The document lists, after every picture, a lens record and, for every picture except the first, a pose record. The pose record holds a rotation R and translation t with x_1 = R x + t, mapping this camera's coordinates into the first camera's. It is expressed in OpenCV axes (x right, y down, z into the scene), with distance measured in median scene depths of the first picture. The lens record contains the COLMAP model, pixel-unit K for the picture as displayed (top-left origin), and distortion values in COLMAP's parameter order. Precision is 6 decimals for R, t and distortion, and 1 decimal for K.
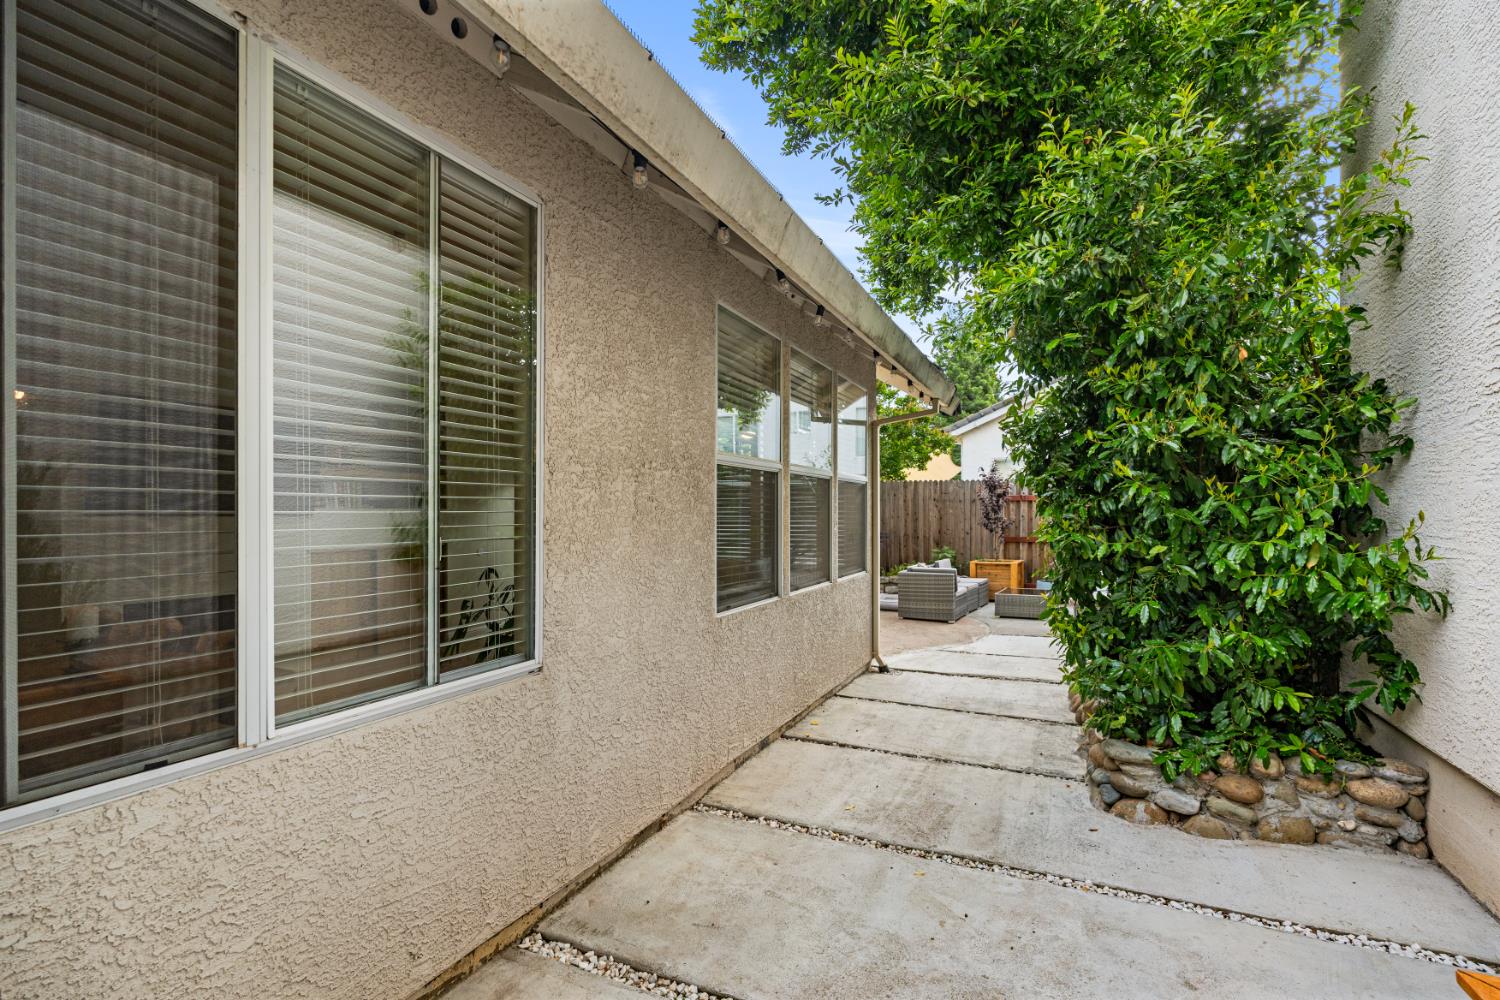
lens RADIAL K [[668.7, 0, 748.9], [0, 668.7, 521.4], [0, 0, 1]] dist [-0.001473, 0.000133]
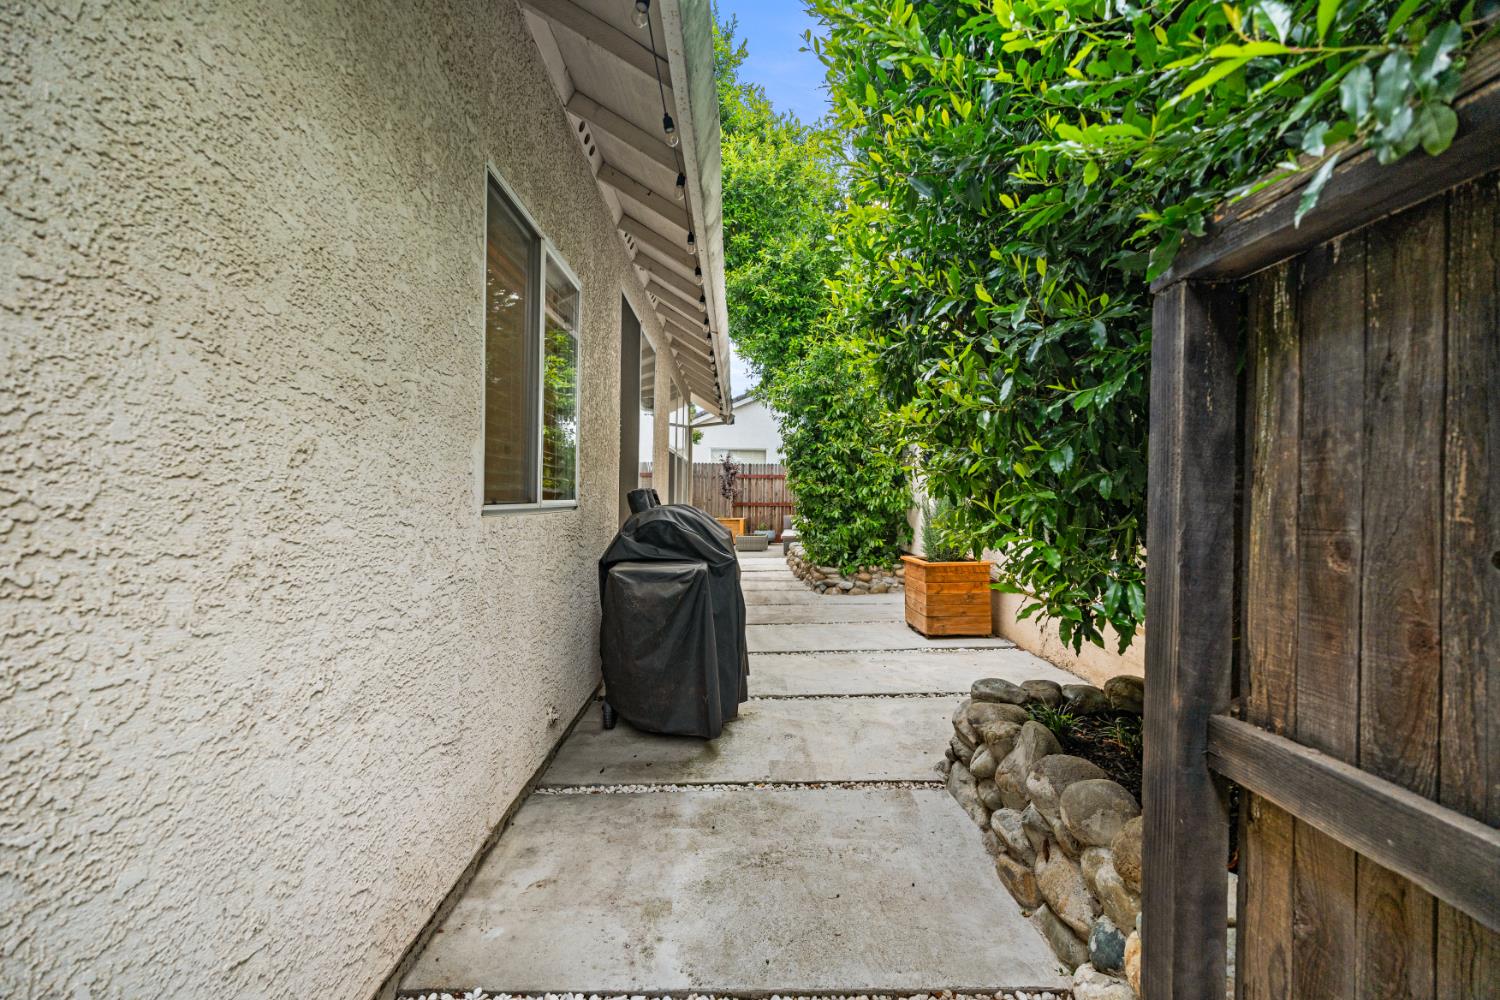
lens RADIAL K [[674.0, 0, 750.0], [0, 674.0, 500.0], [0, 0, 1]] dist [0.000555, 0.000358]
pose [[0.892066, 0.015671, 0.451633, -0.946549], [-0.013118, 0.999875, -0.008783, 0.112863], [-0.451715, 0.001910, 0.892160, -1.262265]]
